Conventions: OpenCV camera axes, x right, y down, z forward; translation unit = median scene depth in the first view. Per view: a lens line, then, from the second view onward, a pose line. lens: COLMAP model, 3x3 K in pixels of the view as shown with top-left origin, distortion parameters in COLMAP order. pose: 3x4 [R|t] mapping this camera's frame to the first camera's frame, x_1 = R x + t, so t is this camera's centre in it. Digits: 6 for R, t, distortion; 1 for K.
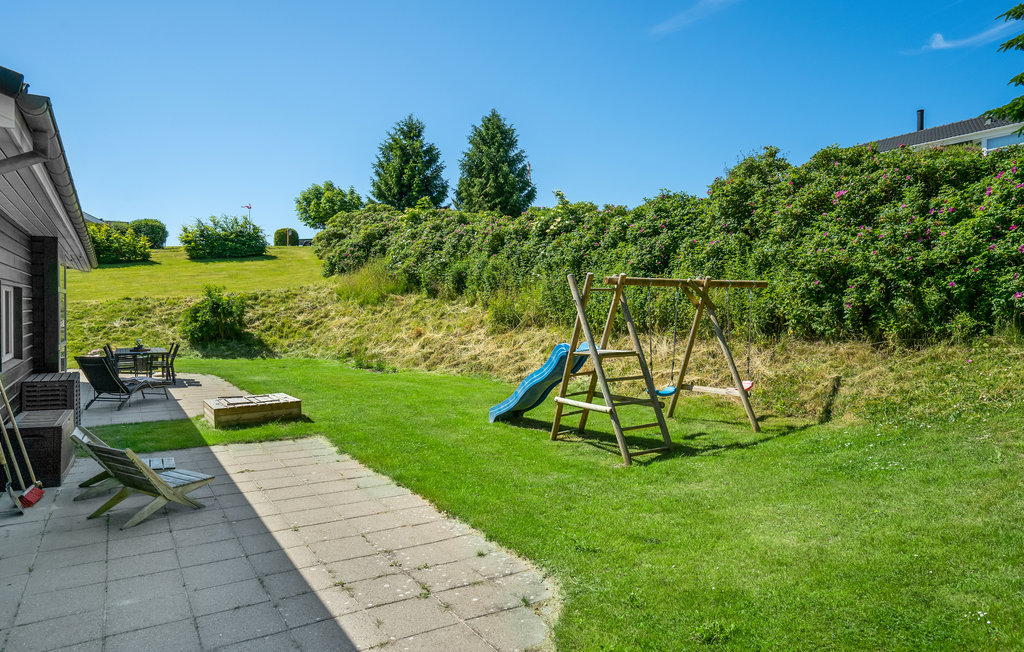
lens RADIAL K [[593.1, 0, 479.2], [0, 593.1, 326.7], [0, 0, 1]] dist [0.003512, 0.001099]
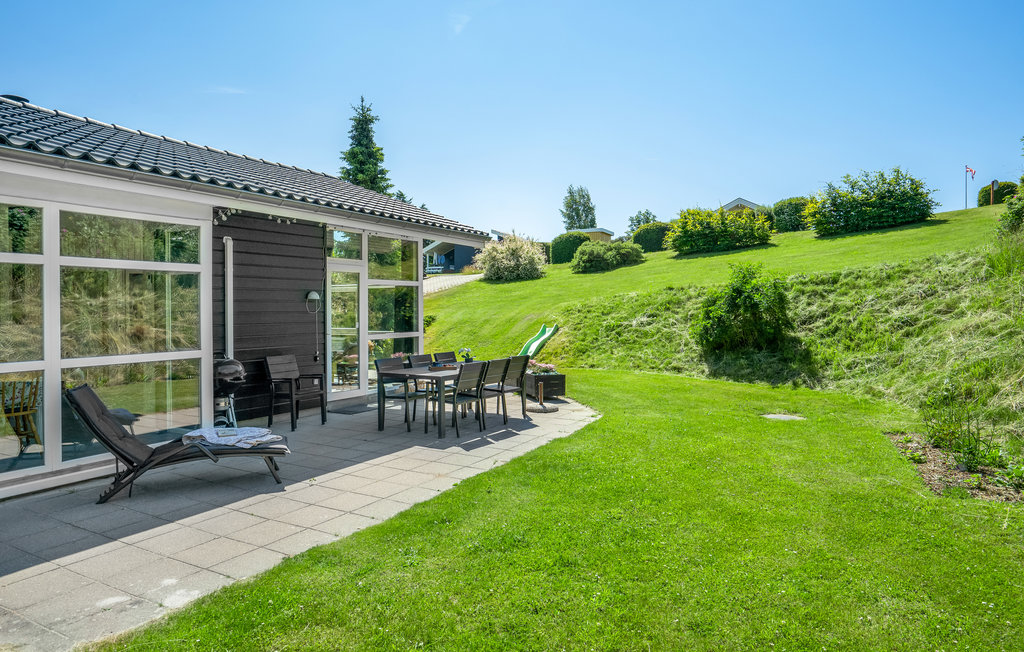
lens RADIAL K [[614.0, 0, 530.7], [0, 614.0, 309.5], [0, 0, 1]] dist [-0.026539, 0.000740]
pose [[0.509187, -0.005782, -0.860636, 0.000983], [-0.014002, 0.999789, -0.015001, -0.005668], [0.860542, 0.019689, 0.508999, 0.450196]]
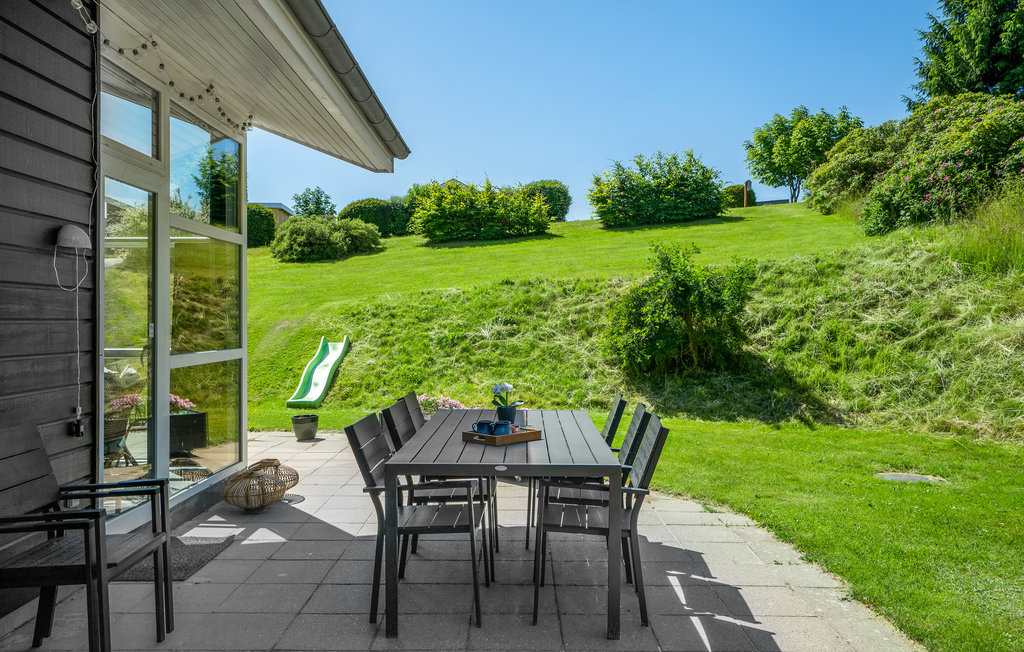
lens RADIAL K [[768.1, 0, 512.0], [0, 768.1, 326.0], [0, 0, 1]] dist [-0.007152, 0.002798]
pose [[0.851857, 0.001628, -0.523771, -0.243751], [-0.012002, 0.999793, -0.016412, 0.001285], [0.523636, 0.020267, 0.851701, 0.441476]]
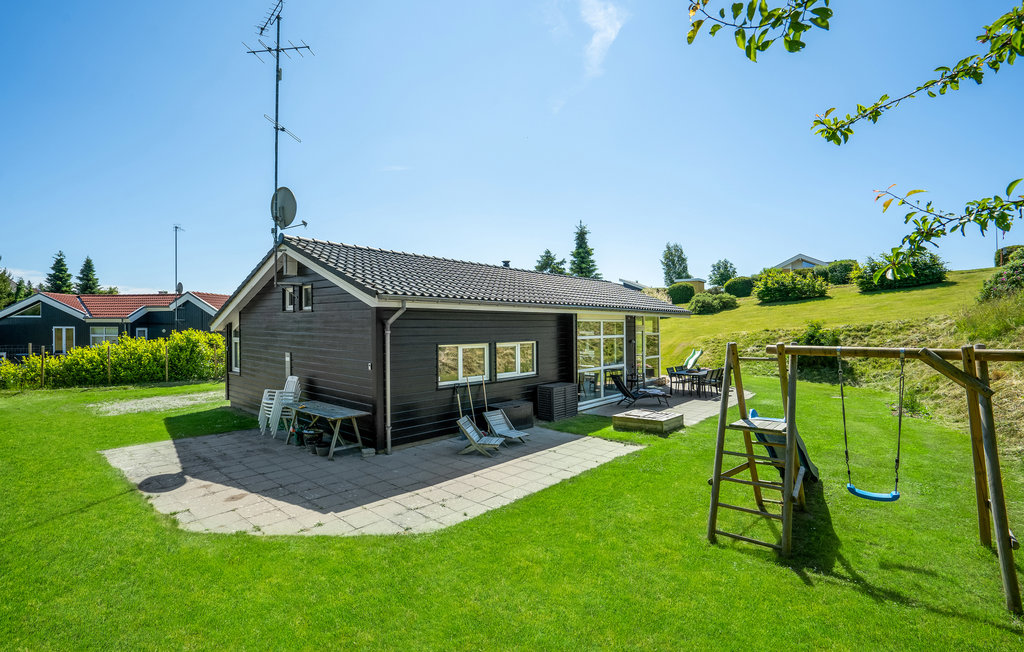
lens RADIAL K [[471.1, 0, 535.7], [0, 471.1, 314.3], [0, 0, 1]] dist [0.002743, 0.000700]
pose [[0.353467, -0.026375, -0.935075, 0.247656], [-0.024620, 0.998994, -0.037484, -0.030765], [0.935123, 0.036271, 0.352462, 0.114418]]
